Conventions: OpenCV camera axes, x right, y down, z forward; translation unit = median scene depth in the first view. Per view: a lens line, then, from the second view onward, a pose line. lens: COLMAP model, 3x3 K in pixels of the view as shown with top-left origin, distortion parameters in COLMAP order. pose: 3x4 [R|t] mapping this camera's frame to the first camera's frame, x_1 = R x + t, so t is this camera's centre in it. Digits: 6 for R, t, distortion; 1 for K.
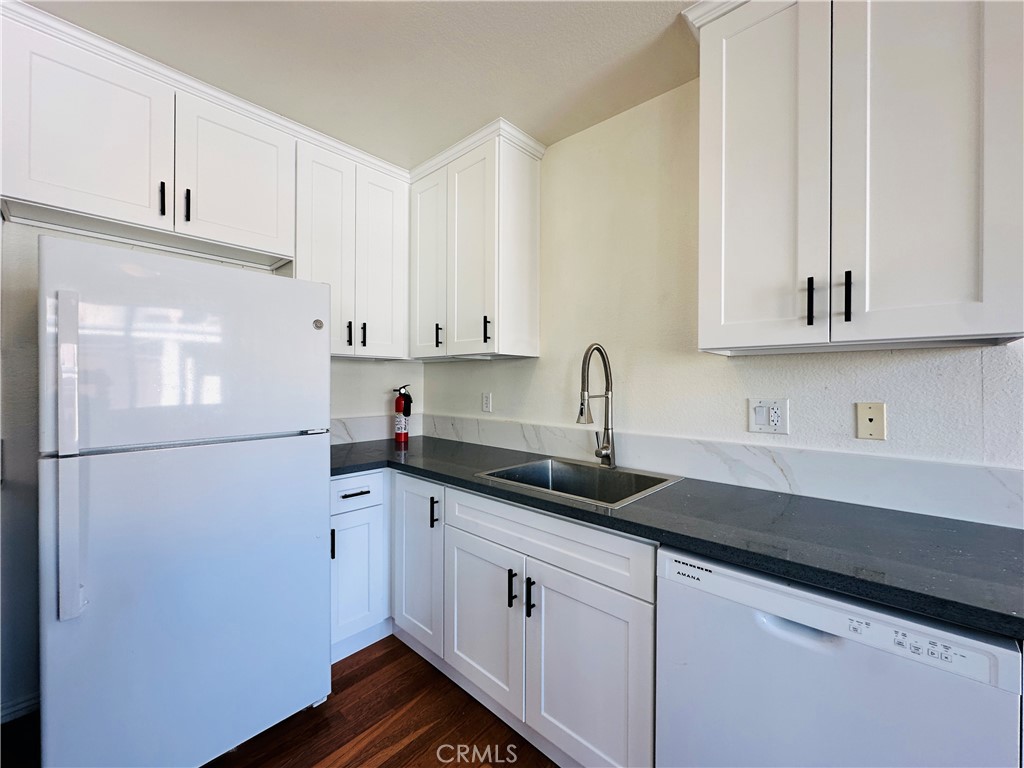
lens RADIAL K [[407.8, 0, 511.0], [0, 407.8, 382.6], [0, 0, 1]] dist [-0.003515, 0.000779]
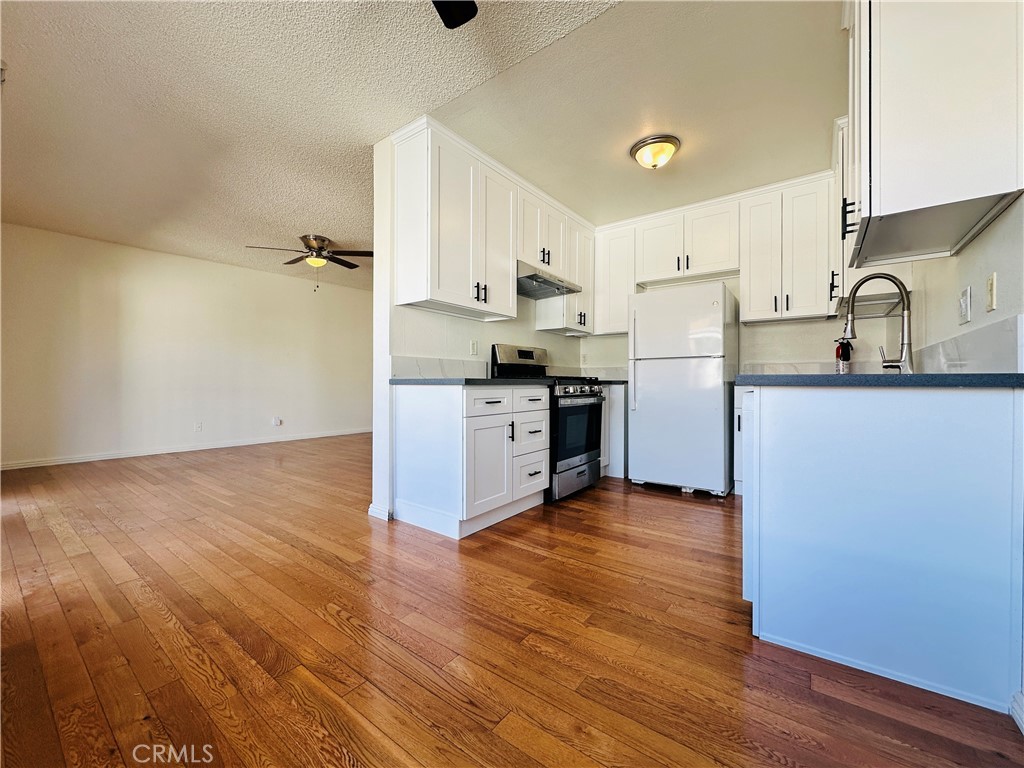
lens RADIAL K [[407.8, 0, 511.0], [0, 407.8, 382.6], [0, 0, 1]] dist [-0.003515, 0.000779]
pose [[0.105372, -0.005399, -0.994418, 1.438048], [-0.004654, 0.999972, -0.005922, 0.266957], [0.994422, 0.005252, 0.105344, -0.225316]]
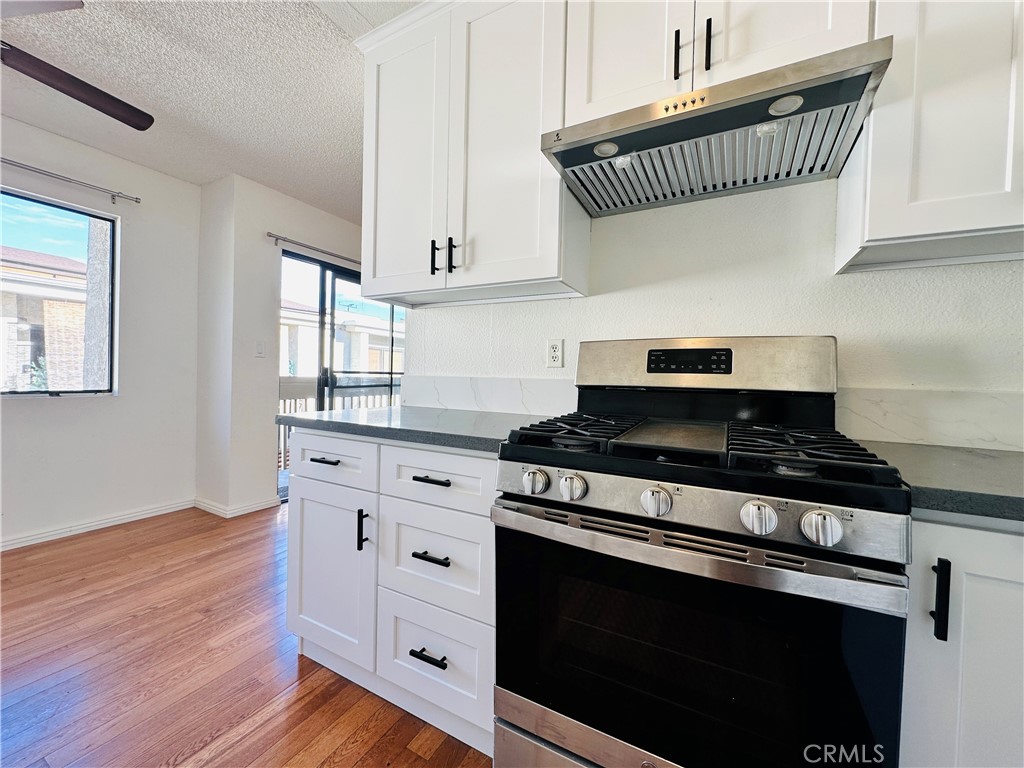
lens RADIAL K [[407.8, 0, 511.0], [0, 407.8, 382.6], [0, 0, 1]] dist [-0.003515, 0.000779]
pose [[-0.968727, -0.026410, -0.246721, -0.311583], [-0.031921, 0.999322, 0.018366, 0.134352], [0.246069, 0.025668, -0.968912, 0.824991]]
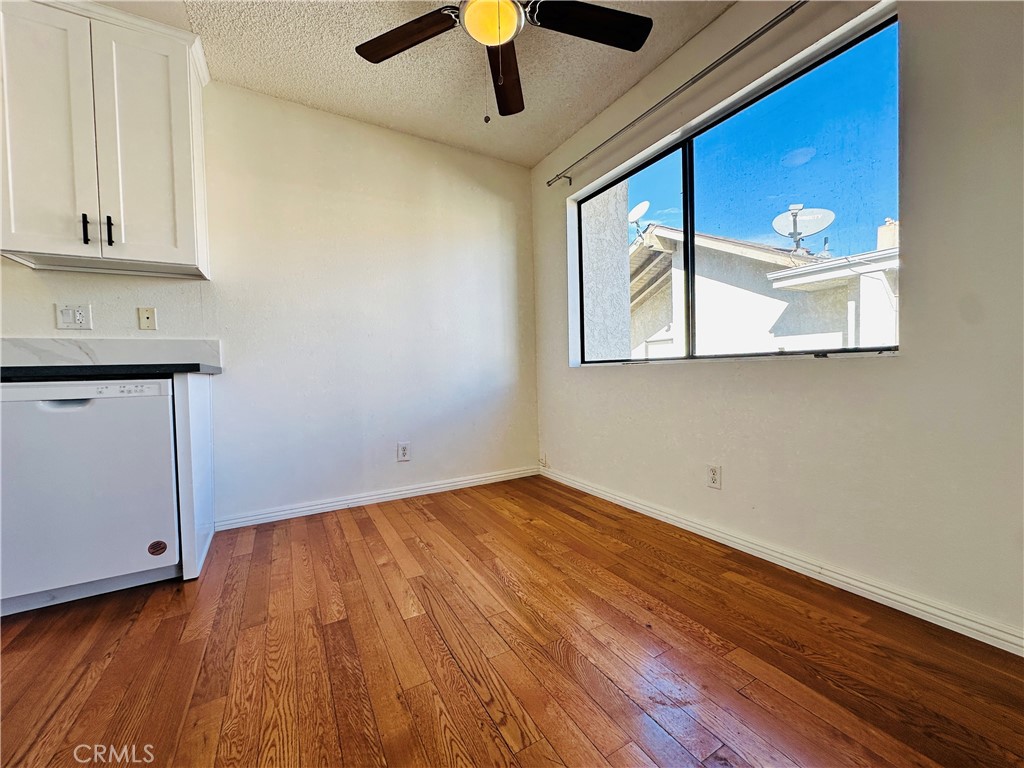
lens RADIAL K [[407.8, 0, 511.0], [0, 407.8, 382.6], [0, 0, 1]] dist [-0.003515, 0.000779]
pose [[0.310384, -0.040823, 0.949734, -0.205204], [0.029421, 0.999011, 0.033326, 0.281930], [-0.950156, 0.017598, 0.311278, -0.763391]]
